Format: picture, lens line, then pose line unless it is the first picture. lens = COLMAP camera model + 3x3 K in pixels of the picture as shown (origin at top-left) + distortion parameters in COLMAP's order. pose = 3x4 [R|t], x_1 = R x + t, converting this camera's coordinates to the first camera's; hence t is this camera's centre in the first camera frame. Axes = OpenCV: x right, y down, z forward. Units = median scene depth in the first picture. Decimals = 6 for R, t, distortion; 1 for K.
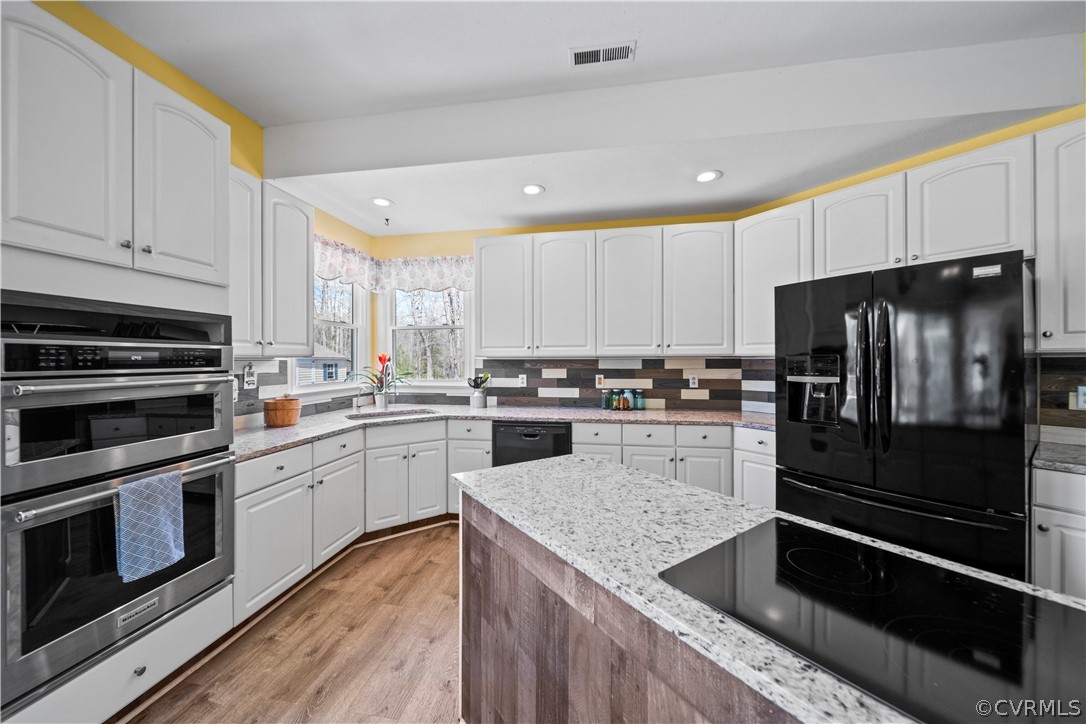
lens RADIAL K [[384.9, 0, 538.3], [0, 384.9, 359.2], [0, 0, 1]] dist [-0.001998, -0.001184]
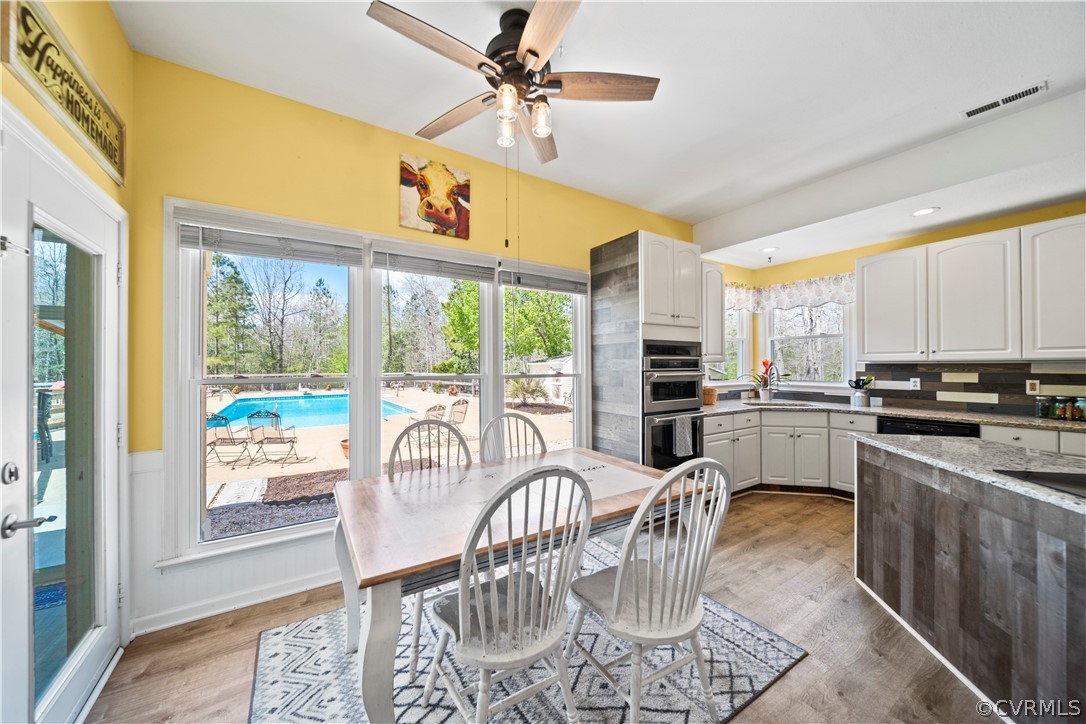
lens RADIAL K [[384.9, 0, 530.5], [0, 384.9, 363.2], [0, 0, 1]] dist [-0.001998, -0.001184]
pose [[0.664637, -0.003941, -0.747156, 0.053803], [0.003656, 0.999991, -0.002023, -0.002134], [0.747158, -0.001387, 0.664645, -0.578361]]
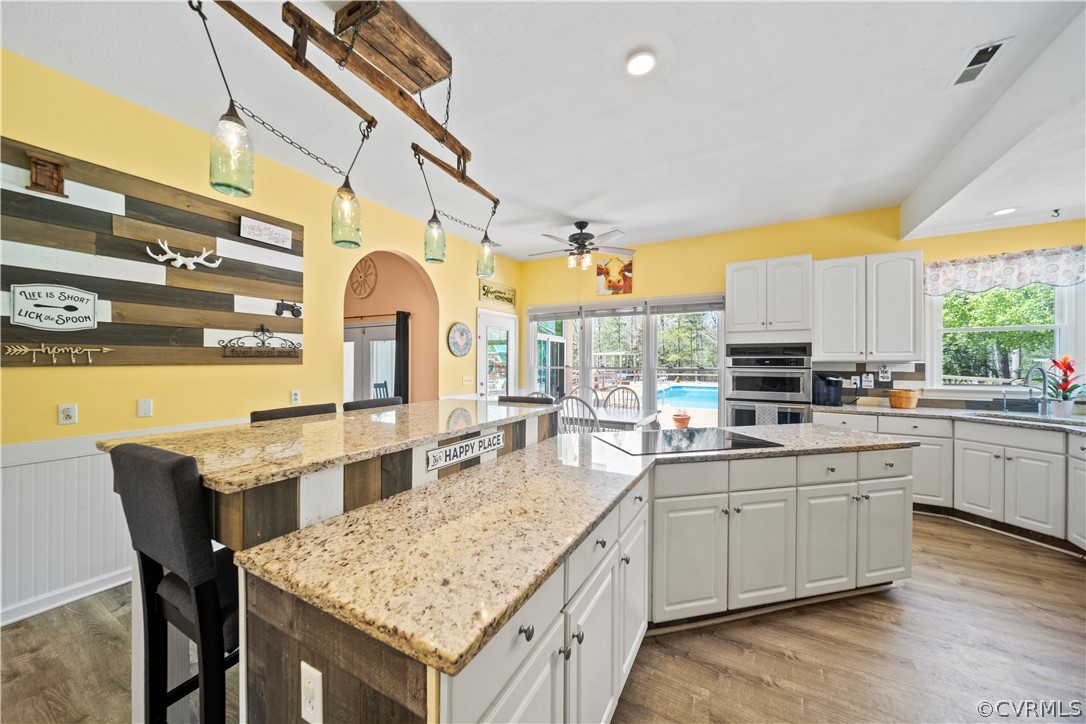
lens RADIAL K [[384.9, 0, 533.5], [0, 384.9, 359.5], [0, 0, 1]] dist [-0.001998, -0.001184]
pose [[-0.364298, -0.004157, -0.931273, 1.067588], [-0.000276, 0.999990, -0.004356, -0.004260], [0.931283, -0.001330, -0.364295, 0.202870]]
